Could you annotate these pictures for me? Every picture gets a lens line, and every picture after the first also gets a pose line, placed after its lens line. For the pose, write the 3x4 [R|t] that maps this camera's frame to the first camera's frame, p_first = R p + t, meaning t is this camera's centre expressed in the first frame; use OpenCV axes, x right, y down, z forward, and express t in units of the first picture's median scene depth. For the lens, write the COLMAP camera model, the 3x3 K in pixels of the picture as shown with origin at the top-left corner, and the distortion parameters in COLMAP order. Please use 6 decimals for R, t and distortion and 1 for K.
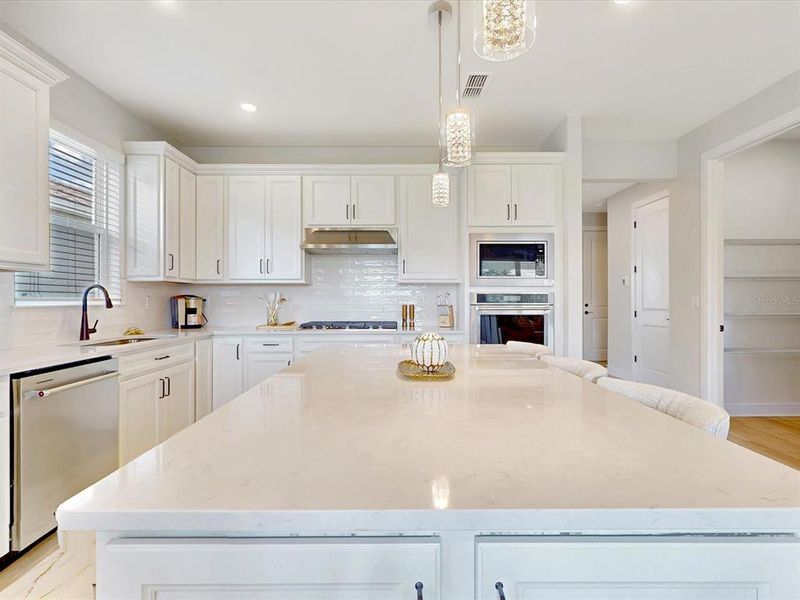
lens RADIAL K [[392.4, 0, 397.5], [0, 392.4, 297.2], [0, 0, 1]] dist [-0.004527, -0.000164]
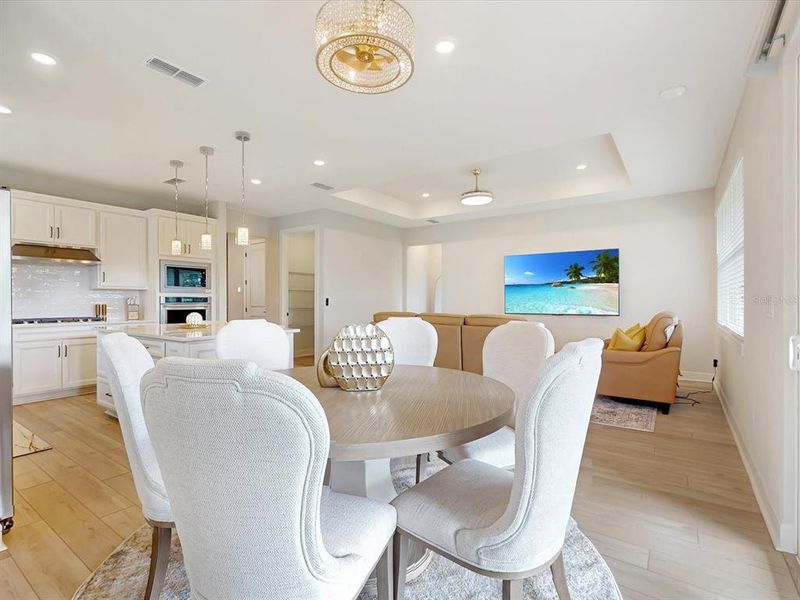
lens RADIAL K [[392.4, 0, 404.9], [0, 392.4, 300.2], [0, 0, 1]] dist [-0.004527, -0.000164]
pose [[0.565716, 0.001651, 0.824598, -0.554839], [-0.004971, 0.999987, 0.001409, -0.002581], [-0.824585, -0.004896, 0.565717, -0.714537]]
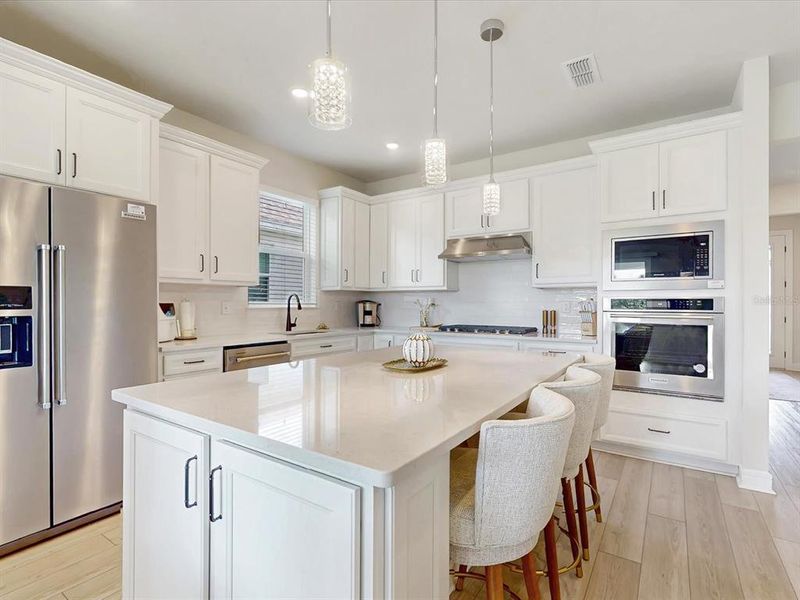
lens RADIAL K [[392.4, 0, 396.2], [0, 392.4, 304.8], [0, 0, 1]] dist [-0.004527, -0.000164]
pose [[0.822160, 0.005707, -0.569228, 0.296214], [-0.000874, 0.999961, 0.008762, -0.002349], [0.569256, -0.006706, 0.822133, 0.002237]]
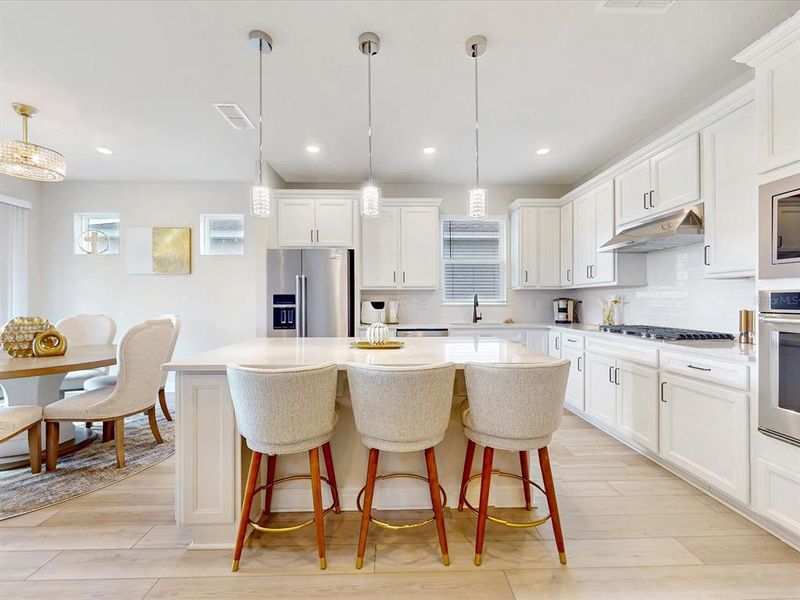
lens RADIAL K [[336.1, 0, 404.7], [0, 336.1, 302.9], [0, 0, 1]] dist [-0.001091, -0.000683]
pose [[0.030173, 0.005267, -0.999531, 0.635454], [0.007266, 0.999959, 0.005488, 0.000474], [0.999518, -0.007428, 0.030134, 0.461450]]
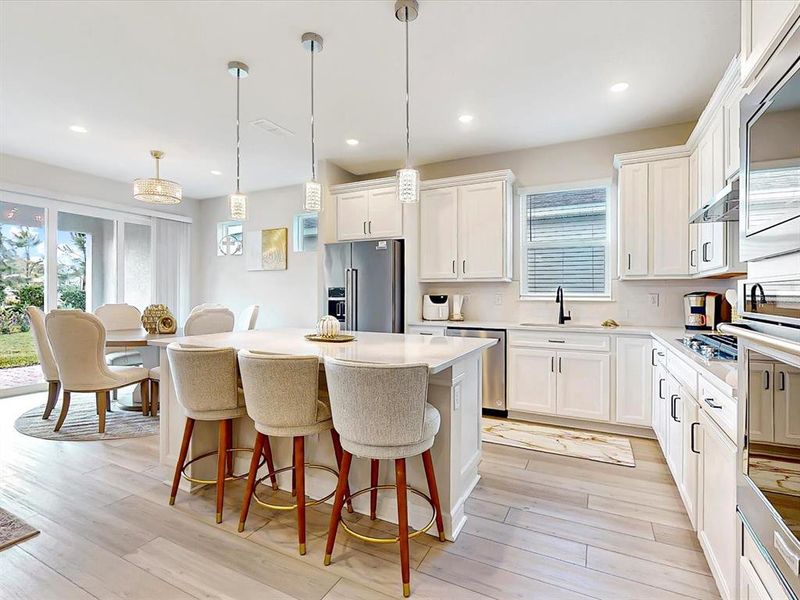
lens RADIAL K [[392.4, 0, 398.7], [0, 392.4, 298.0], [0, 0, 1]] dist [-0.004527, -0.000164]
pose [[-0.447172, 0.003799, -0.894440, 0.607022], [0.000076, 0.999991, 0.004209, 0.004276], [0.894448, 0.001814, -0.447169, 0.846183]]
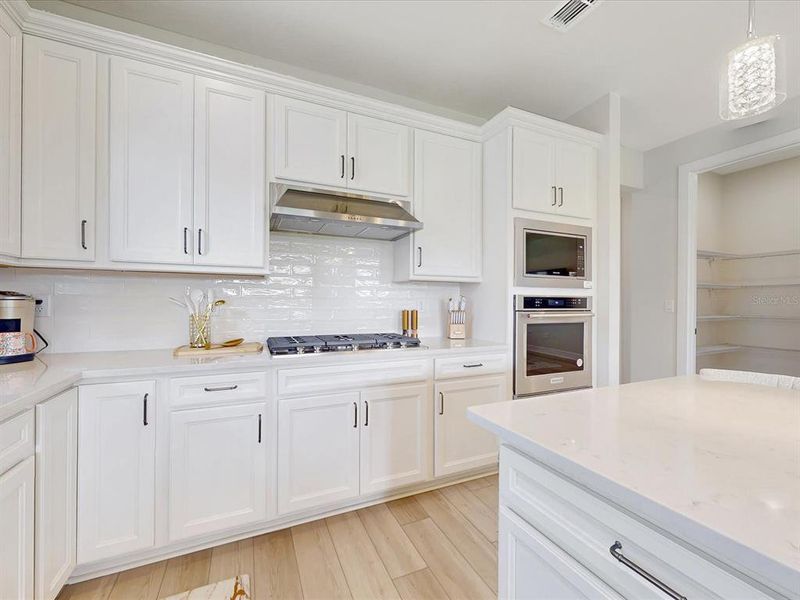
lens RADIAL K [[336.1, 0, 397.0], [0, 336.1, 302.5], [0, 0, 1]] dist [-0.001091, -0.000683]
pose [[0.913471, 0.006302, 0.406856, -0.282982], [-0.009576, 0.999936, 0.006011, 0.001645], [-0.406792, -0.009387, 0.913473, 0.480692]]
